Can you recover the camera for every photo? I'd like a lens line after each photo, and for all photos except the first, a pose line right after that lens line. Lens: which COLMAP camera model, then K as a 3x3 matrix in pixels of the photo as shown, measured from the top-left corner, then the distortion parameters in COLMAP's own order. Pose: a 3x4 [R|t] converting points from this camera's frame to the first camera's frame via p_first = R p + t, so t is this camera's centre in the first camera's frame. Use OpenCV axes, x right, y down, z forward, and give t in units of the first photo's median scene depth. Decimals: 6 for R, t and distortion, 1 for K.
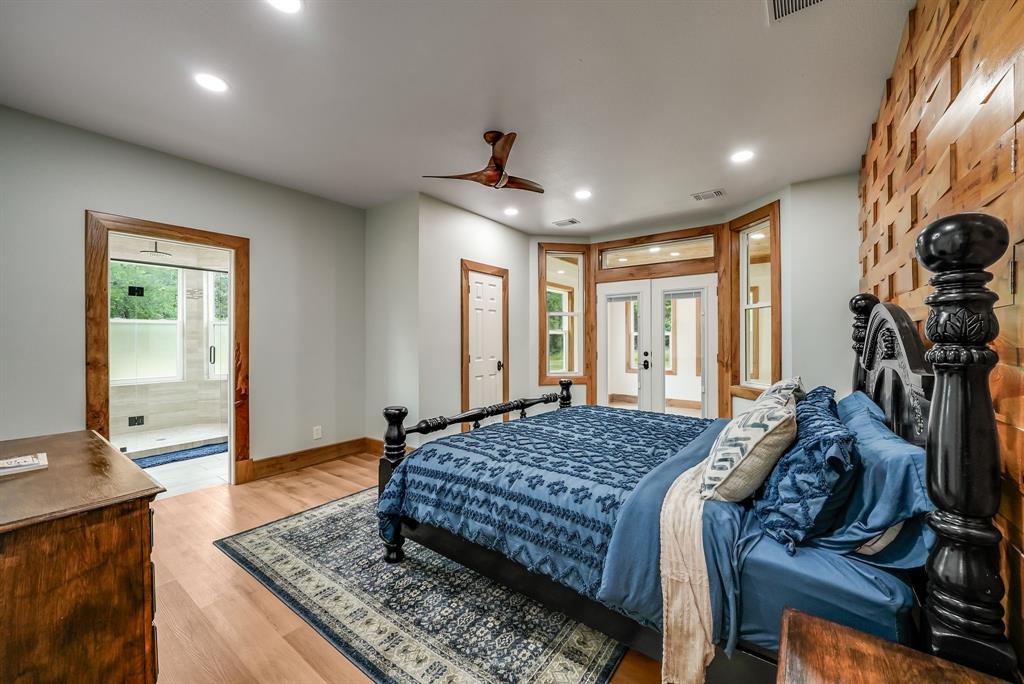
lens RADIAL K [[404.9, 0, 515.1], [0, 404.9, 339.7], [0, 0, 1]] dist [0.001885, 0.001725]
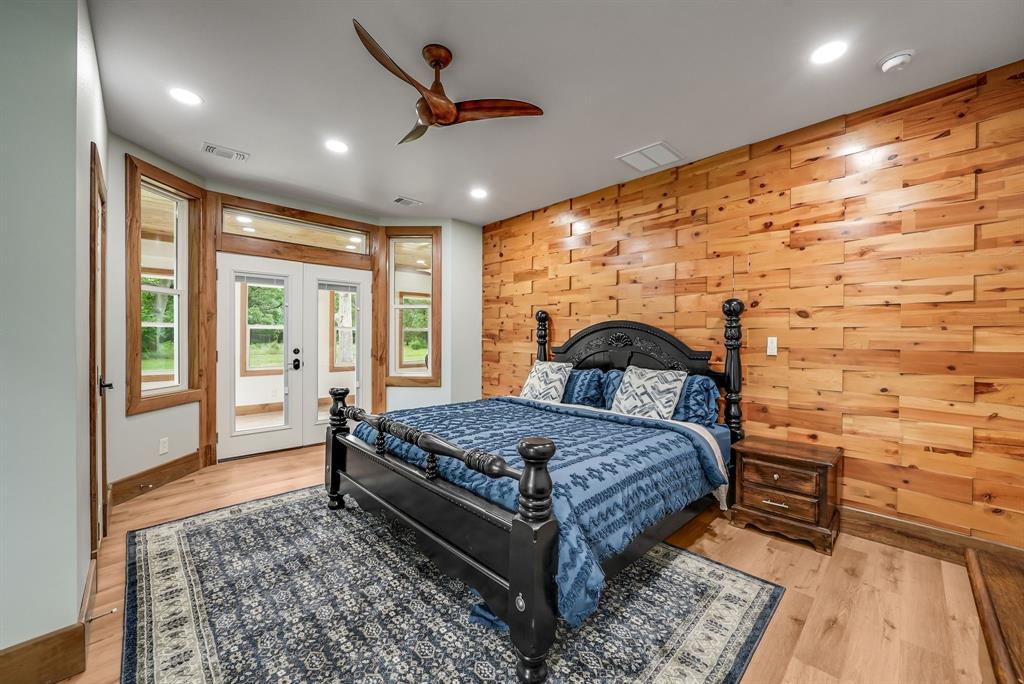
lens RADIAL K [[404.9, 0, 513.1], [0, 404.9, 340.0], [0, 0, 1]] dist [0.001885, 0.001725]
pose [[0.138354, -0.009514, 0.990337, -0.489120], [-0.008589, 0.999905, 0.010806, -0.001015], [-0.990346, -0.010001, 0.138259, 0.492473]]
